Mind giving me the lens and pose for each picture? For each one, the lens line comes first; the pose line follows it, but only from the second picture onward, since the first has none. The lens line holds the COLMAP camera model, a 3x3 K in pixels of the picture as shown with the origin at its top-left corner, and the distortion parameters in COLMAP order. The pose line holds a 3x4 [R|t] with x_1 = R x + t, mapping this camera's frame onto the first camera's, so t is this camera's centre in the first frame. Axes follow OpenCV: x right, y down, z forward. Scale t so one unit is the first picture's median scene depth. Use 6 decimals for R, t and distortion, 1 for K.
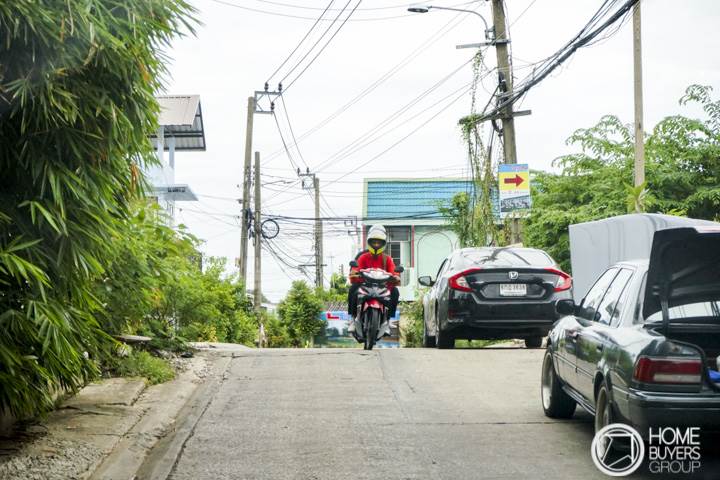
lens RADIAL K [[1433.0, 0, 360.0], [0, 1433.0, 240.0], [0, 0, 1]] dist [-0.033979, -0.052851]
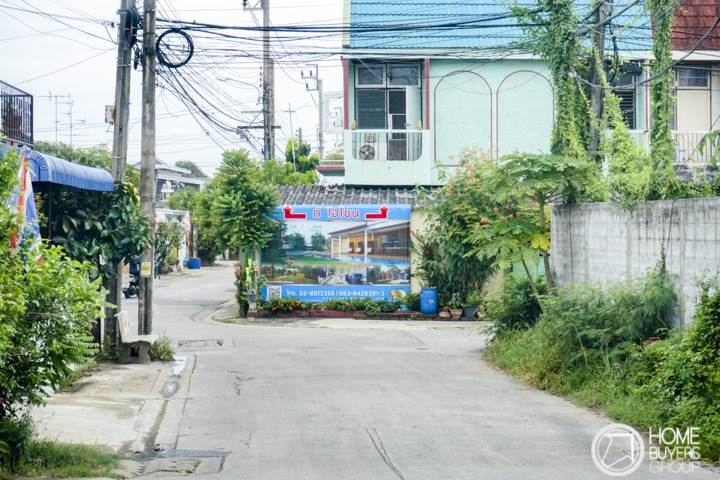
lens RADIAL K [[1433.0, 0, 360.0], [0, 1433.0, 240.0], [0, 0, 1]] dist [-0.033979, -0.052851]
pose [[0.999286, 0.003250, 0.037630, -0.014433], [-0.006649, 0.995869, 0.090559, 0.011990], [-0.037181, -0.090744, 0.995180, 0.434025]]
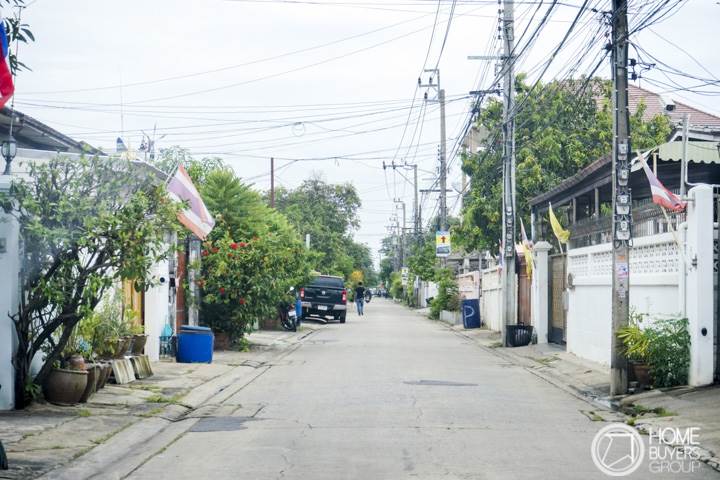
lens RADIAL K [[1433.0, 0, 360.0], [0, 1433.0, 240.0], [0, 0, 1]] dist [-0.033979, -0.052851]
pose [[0.998522, 0.014663, 0.052327, -0.043764], [-0.016901, 0.998950, 0.042585, 0.047375], [-0.051648, -0.043407, 0.997722, 0.776313]]
